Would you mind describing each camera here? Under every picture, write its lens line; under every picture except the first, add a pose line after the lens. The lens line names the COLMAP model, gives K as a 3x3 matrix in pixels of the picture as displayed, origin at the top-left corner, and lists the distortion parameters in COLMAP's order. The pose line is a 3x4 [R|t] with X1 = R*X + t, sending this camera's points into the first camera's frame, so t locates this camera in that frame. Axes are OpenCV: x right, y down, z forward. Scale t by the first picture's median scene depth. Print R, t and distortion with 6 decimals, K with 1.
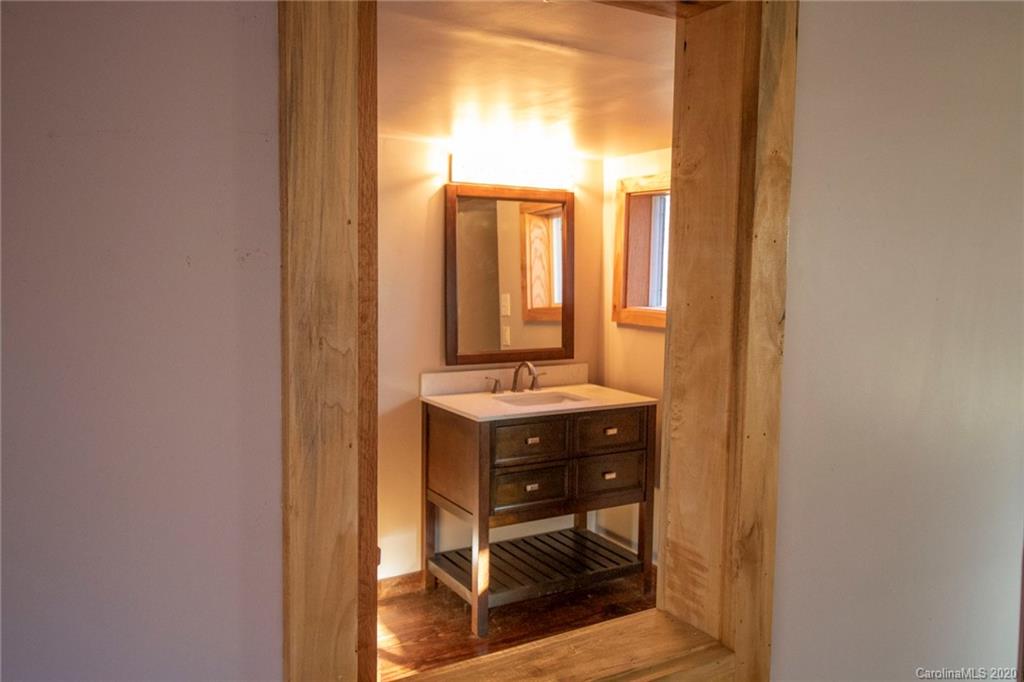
lens RADIAL K [[802.1, 0, 511.3], [0, 802.1, 331.1], [0, 0, 1]] dist [0.018344, -0.004207]
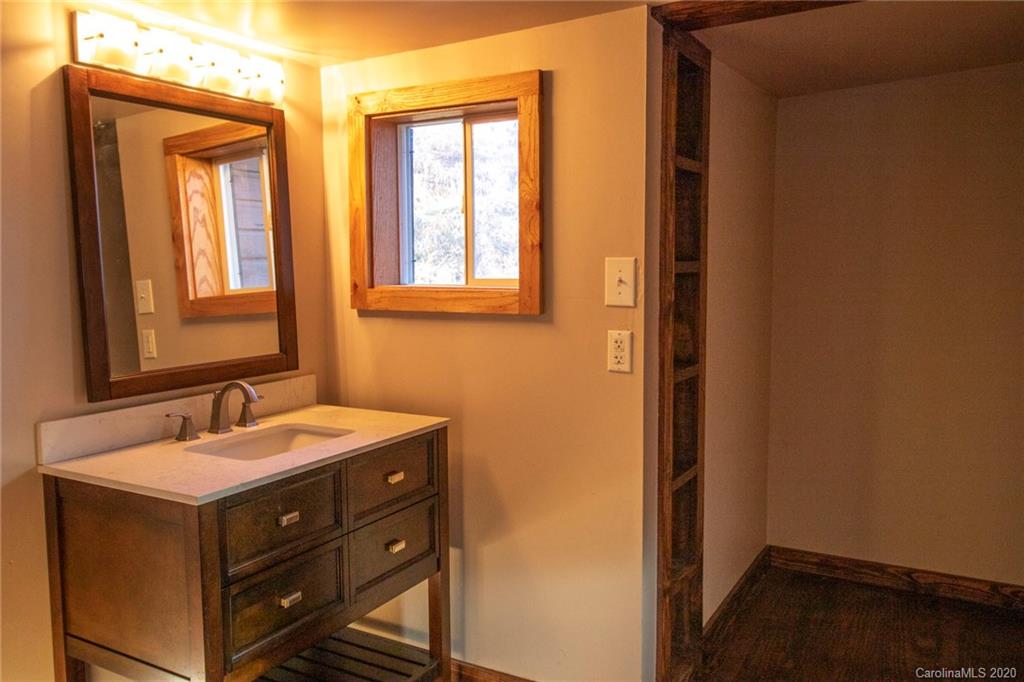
lens RADIAL K [[802.1, 0, 511.3], [0, 802.1, 331.1], [0, 0, 1]] dist [0.018344, -0.004207]
pose [[0.871525, -0.066443, 0.485828, -0.089851], [0.064123, 0.997712, 0.021421, 0.001055], [-0.486140, 0.012484, 0.873792, 0.363389]]
